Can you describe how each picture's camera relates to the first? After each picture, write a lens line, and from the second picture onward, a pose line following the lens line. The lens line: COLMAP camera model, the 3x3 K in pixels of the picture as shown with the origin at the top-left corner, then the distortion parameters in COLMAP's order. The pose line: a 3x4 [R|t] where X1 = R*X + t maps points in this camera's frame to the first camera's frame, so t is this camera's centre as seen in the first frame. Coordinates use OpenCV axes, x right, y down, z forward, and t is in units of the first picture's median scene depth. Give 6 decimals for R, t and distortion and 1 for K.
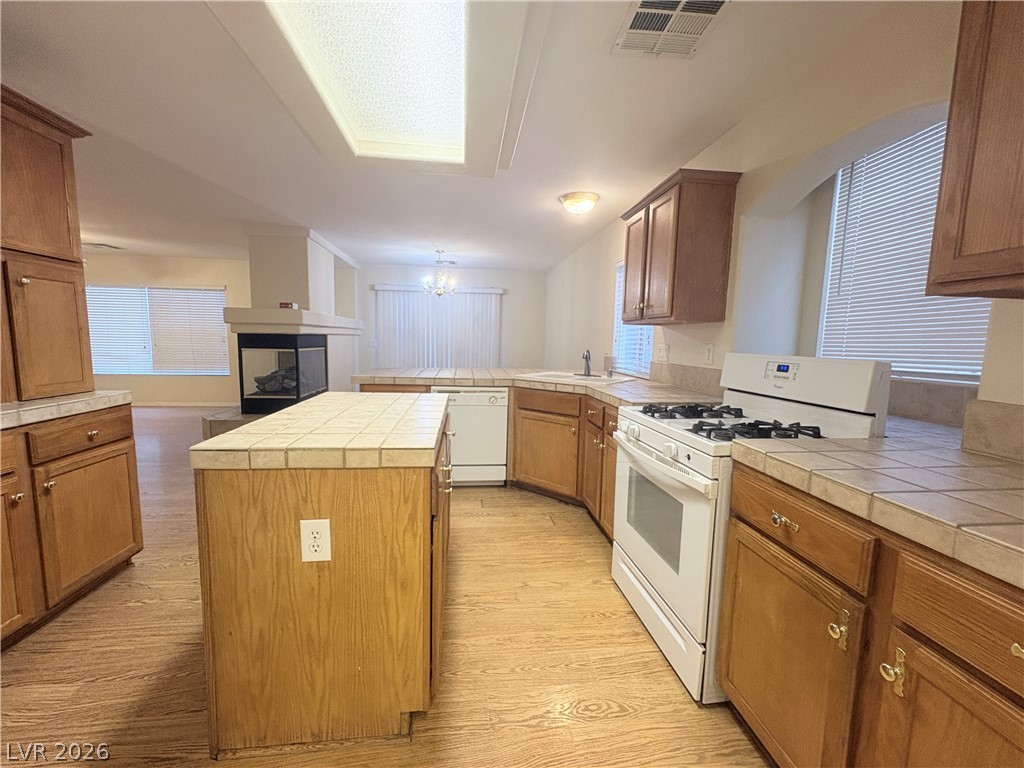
lens RADIAL K [[411.0, 0, 512.0], [0, 411.0, 384.0], [0, 0, 1]] dist [0.002046, 0.000528]
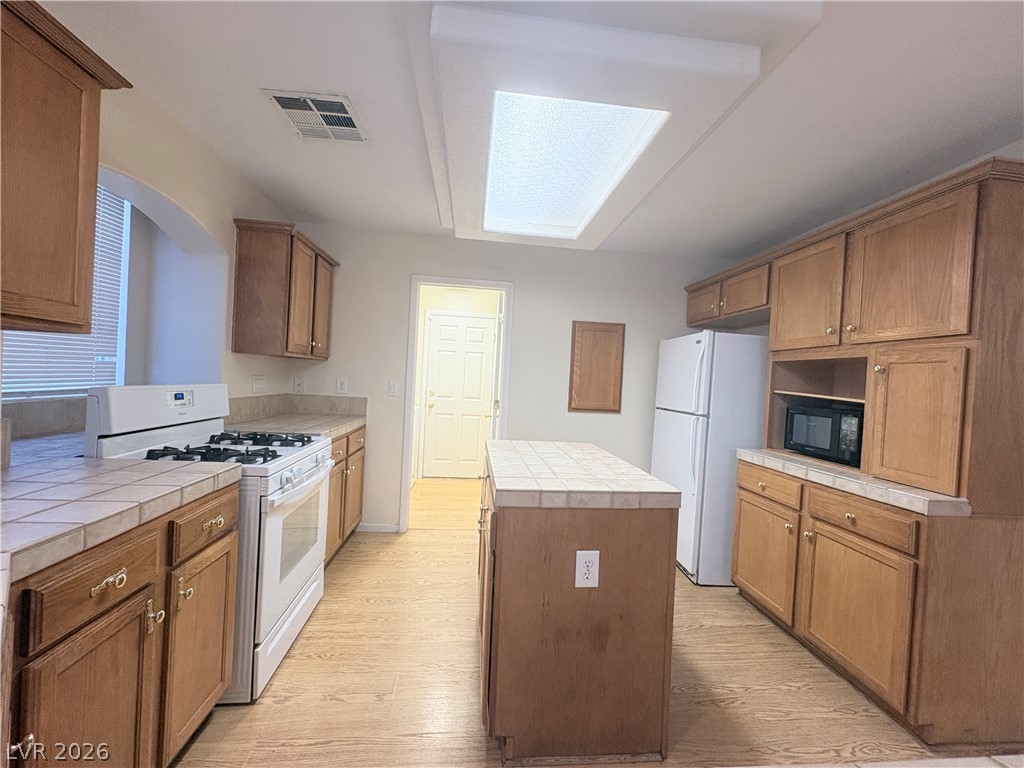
lens RADIAL K [[411.0, 0, 512.0], [0, 411.0, 384.0], [0, 0, 1]] dist [0.002046, 0.000528]
pose [[-0.997185, -0.073632, 0.014147, -0.223288], [-0.071417, 0.990222, 0.119834, -0.263101], [-0.022832, 0.118487, -0.992693, 2.057917]]
